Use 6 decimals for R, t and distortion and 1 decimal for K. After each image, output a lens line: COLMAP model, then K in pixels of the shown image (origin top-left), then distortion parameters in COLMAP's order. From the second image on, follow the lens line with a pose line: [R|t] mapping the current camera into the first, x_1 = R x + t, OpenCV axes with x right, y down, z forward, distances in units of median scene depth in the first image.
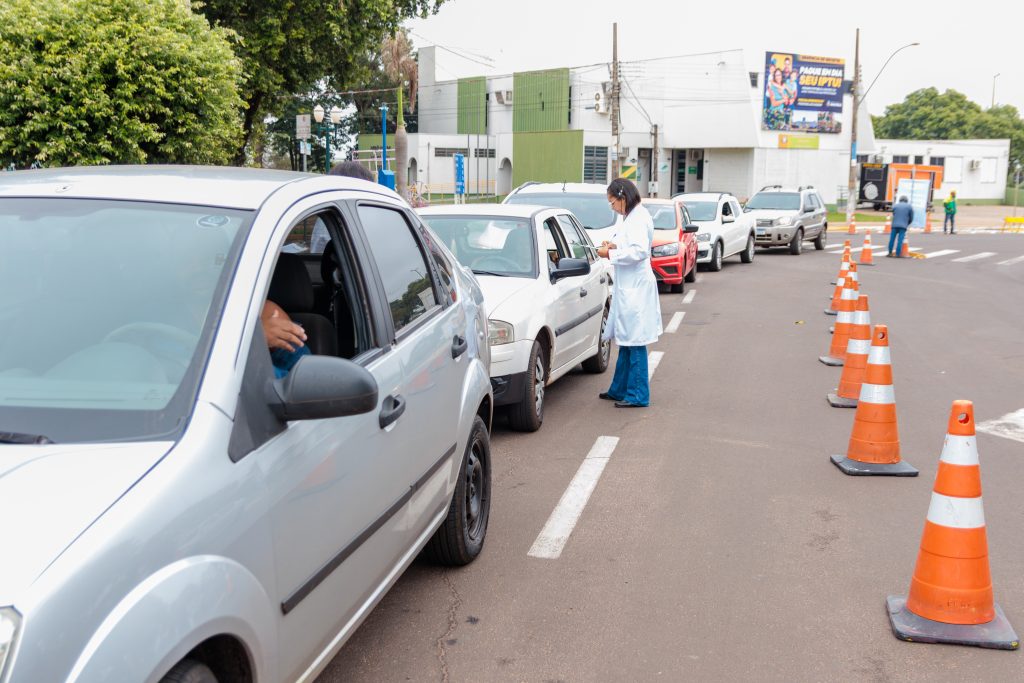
lens RADIAL K [[1139.3, 0, 512.0], [0, 1139.3, 341.5], [0, 0, 1]] dist [-0.012884, -0.025604]
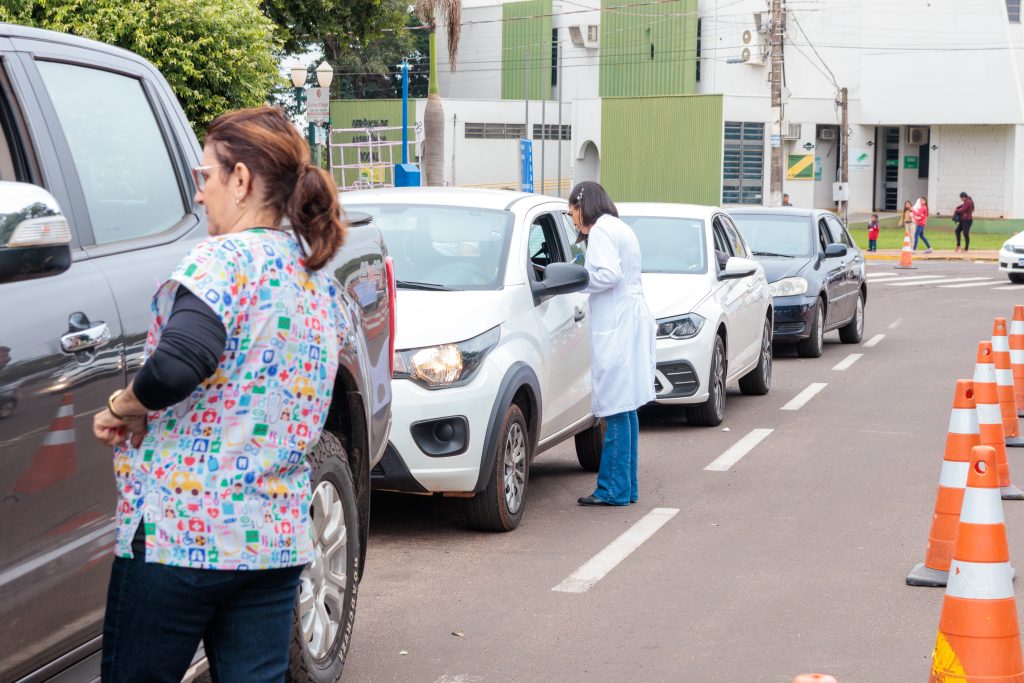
lens RADIAL K [[2232.7, 0, 512.0], [0, 2232.7, 341.5], [0, 0, 1]] dist [0.016836, -0.100755]
pose [[0.999569, 0.003937, -0.029102, -0.011943], [-0.005868, 0.997764, -0.066582, 0.018821], [0.028775, 0.066724, 0.997356, -0.143661]]
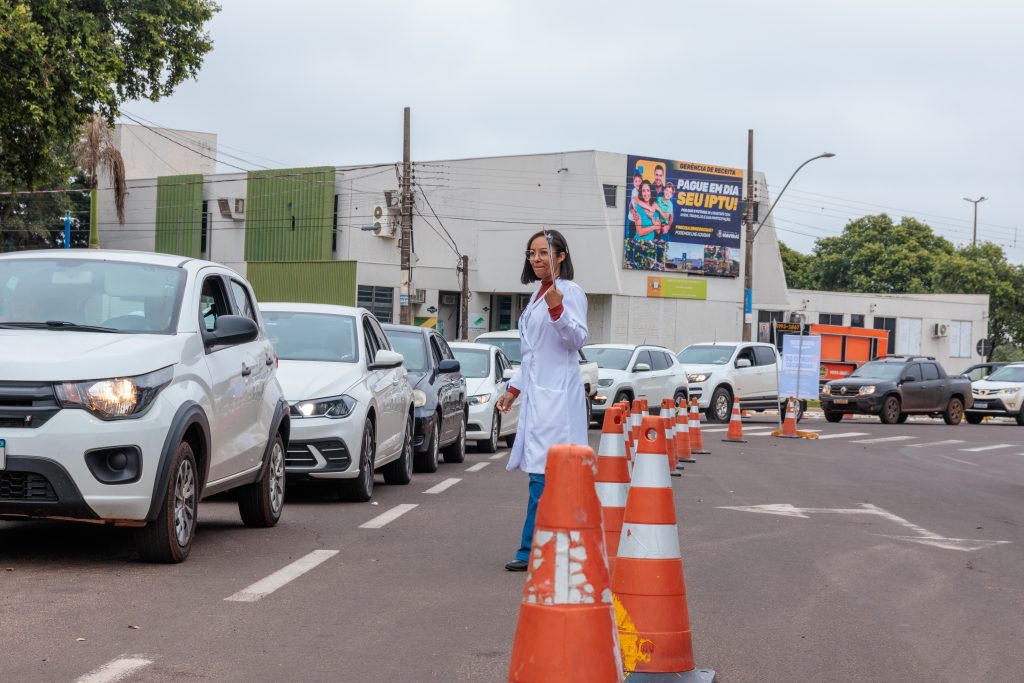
lens RADIAL K [[1994.2, 0, 538.3], [0, 1994.2, 344.1], [0, 0, 1]] dist [-0.003505, -0.099963]
pose [[0.987155, 0.023899, 0.157969, -0.014392], [-0.000738, 0.989420, -0.145077, 0.028252], [-0.159765, 0.143097, 0.976728, -0.133569]]
